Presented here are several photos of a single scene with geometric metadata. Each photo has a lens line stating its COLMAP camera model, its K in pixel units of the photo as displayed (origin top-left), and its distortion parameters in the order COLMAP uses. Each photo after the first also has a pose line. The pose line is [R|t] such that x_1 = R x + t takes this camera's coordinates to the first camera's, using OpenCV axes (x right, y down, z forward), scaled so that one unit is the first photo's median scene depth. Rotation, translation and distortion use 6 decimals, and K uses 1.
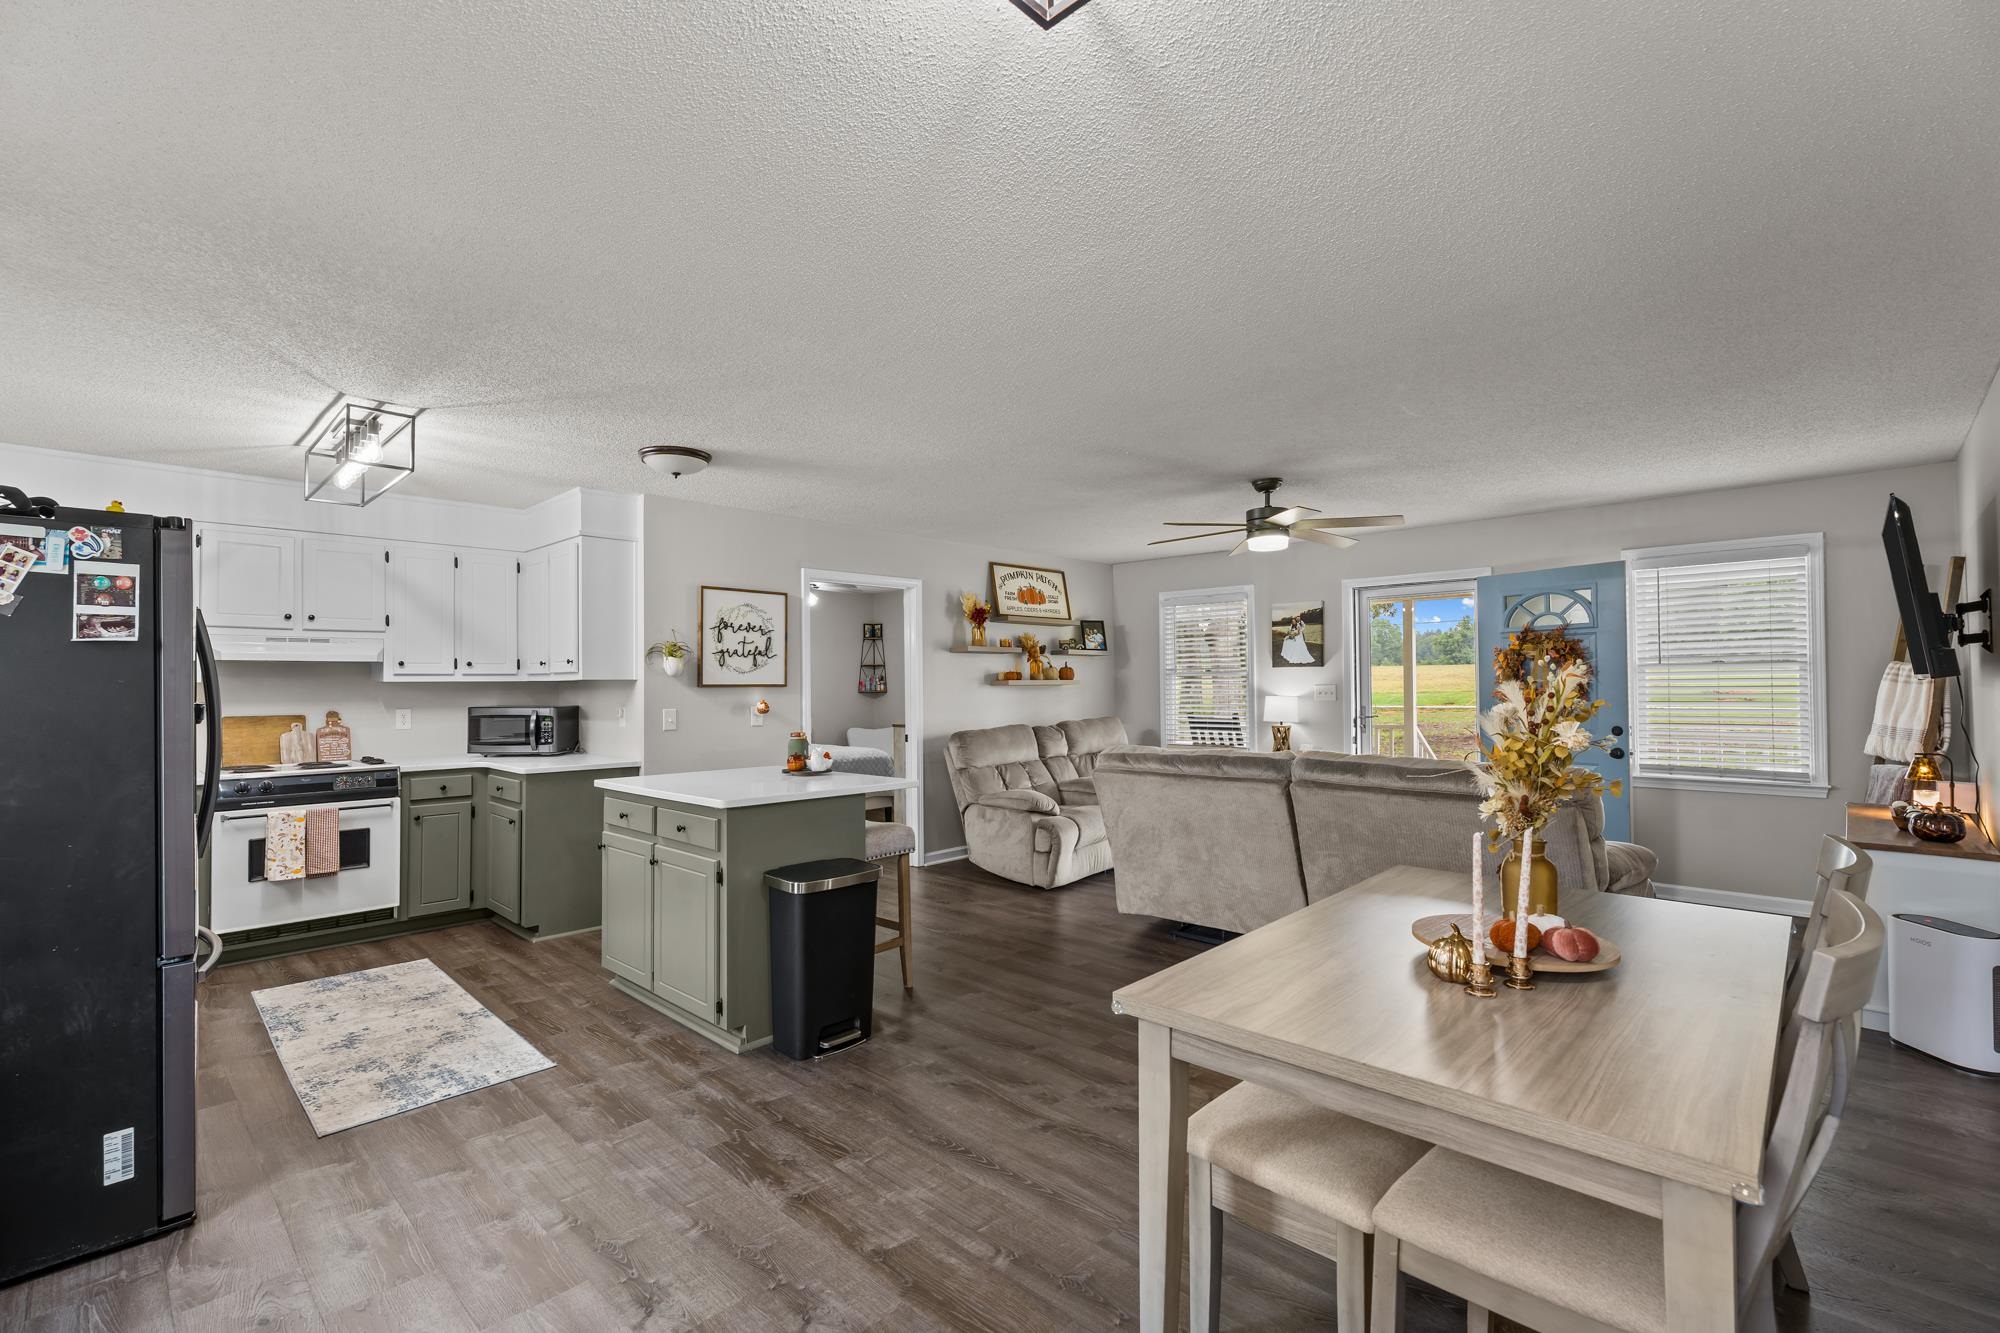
lens RADIAL K [[897.6, 0, 994.2], [0, 897.6, 692.4], [0, 0, 1]] dist [-0.000191, -0.000334]
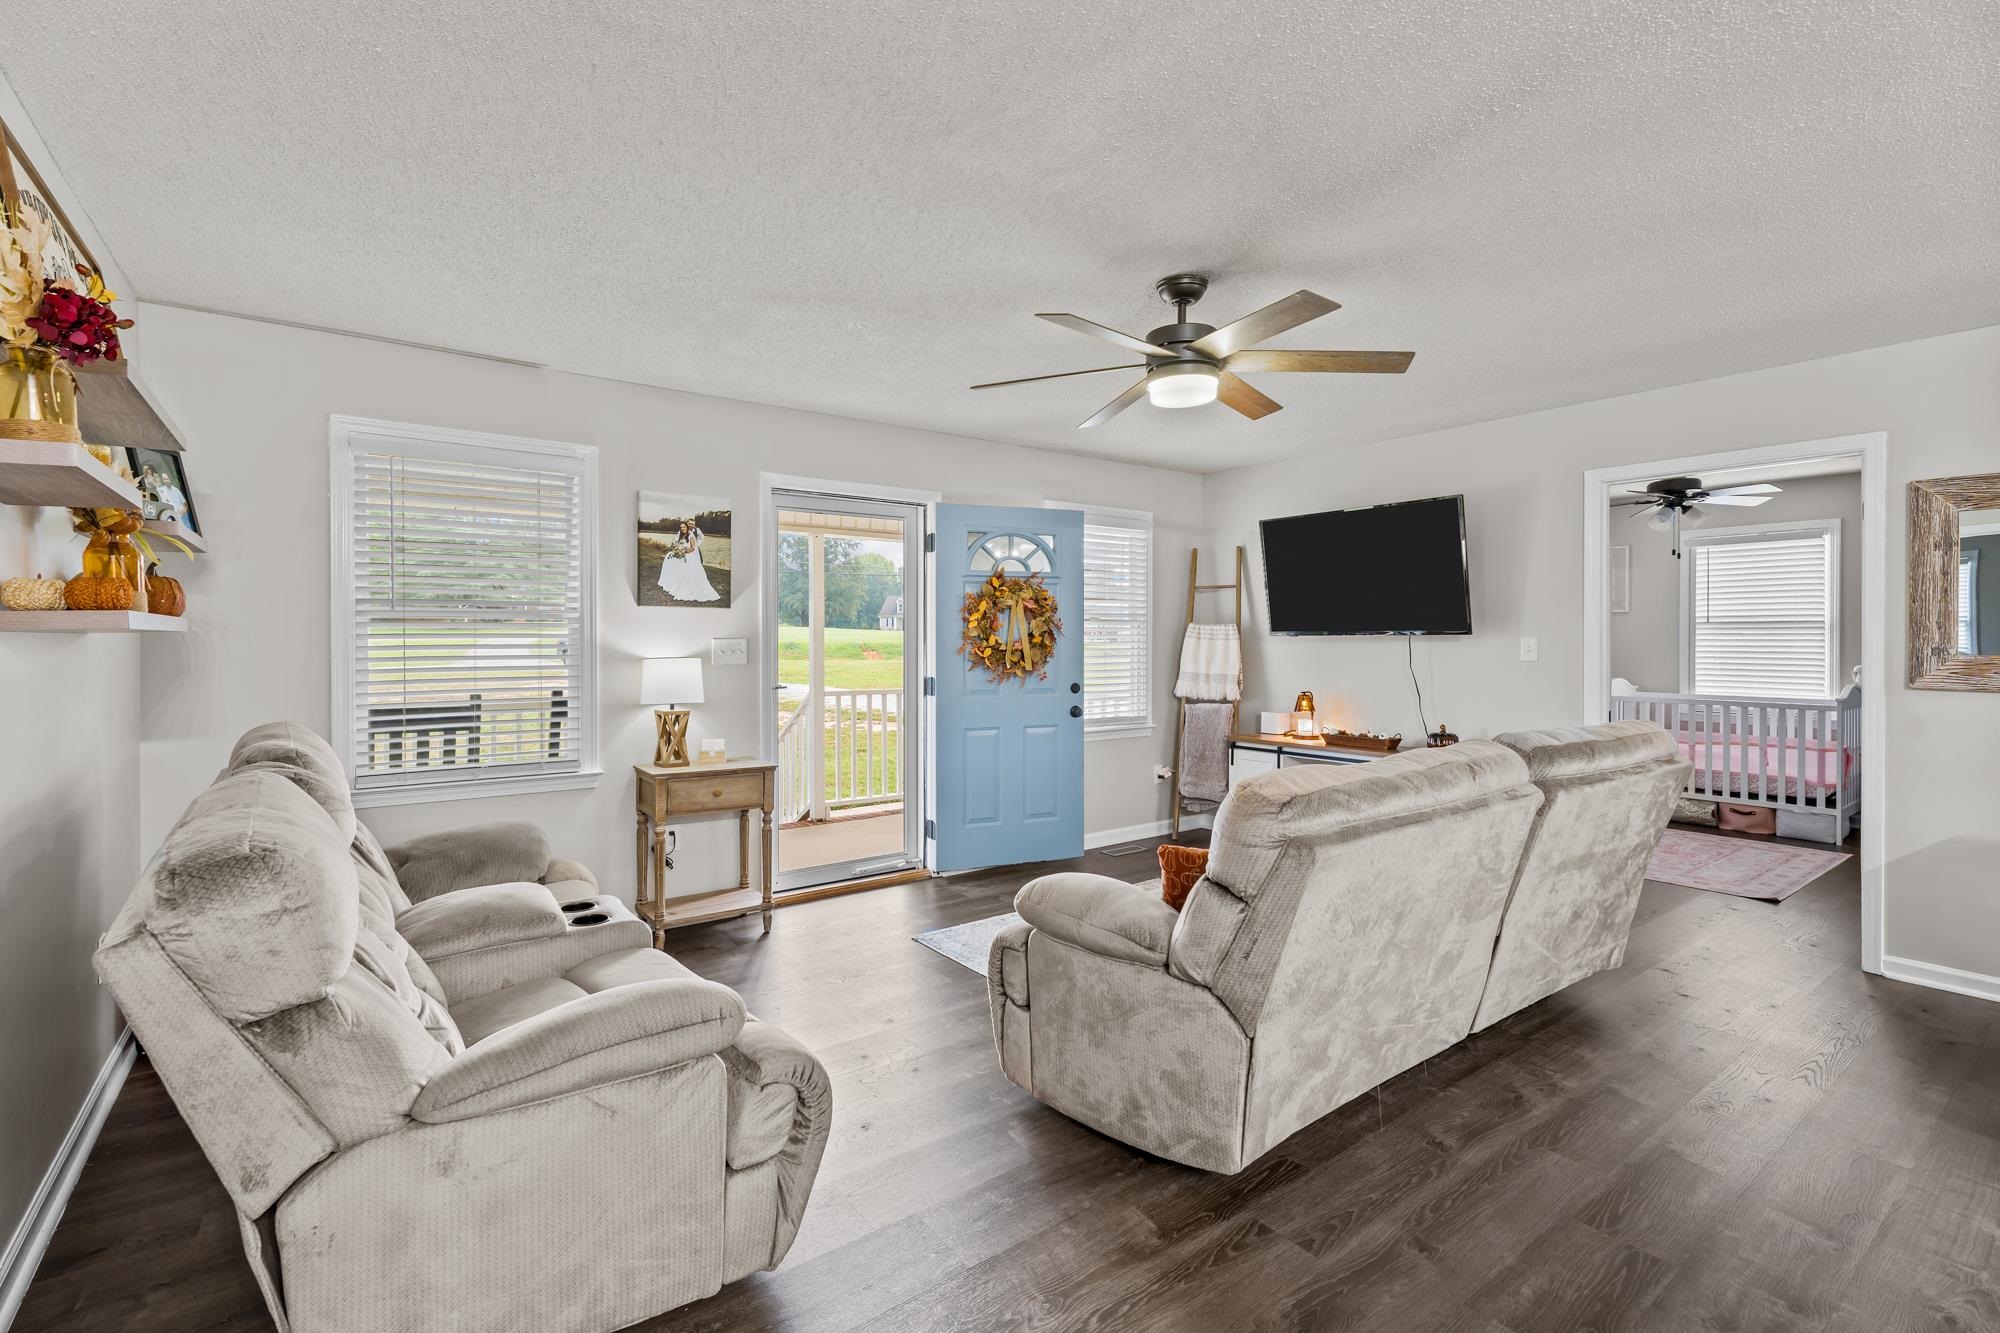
lens RADIAL K [[894.9, 0, 999.4], [0, 894.9, 638.5], [0, 0, 1]] dist [0.000659, -0.000223]
pose [[0.141569, 0.009183, 0.989886, -0.239140], [0.009729, 0.999896, -0.010667, -0.000585], [-0.989881, 0.011141, 0.141464, 0.866678]]
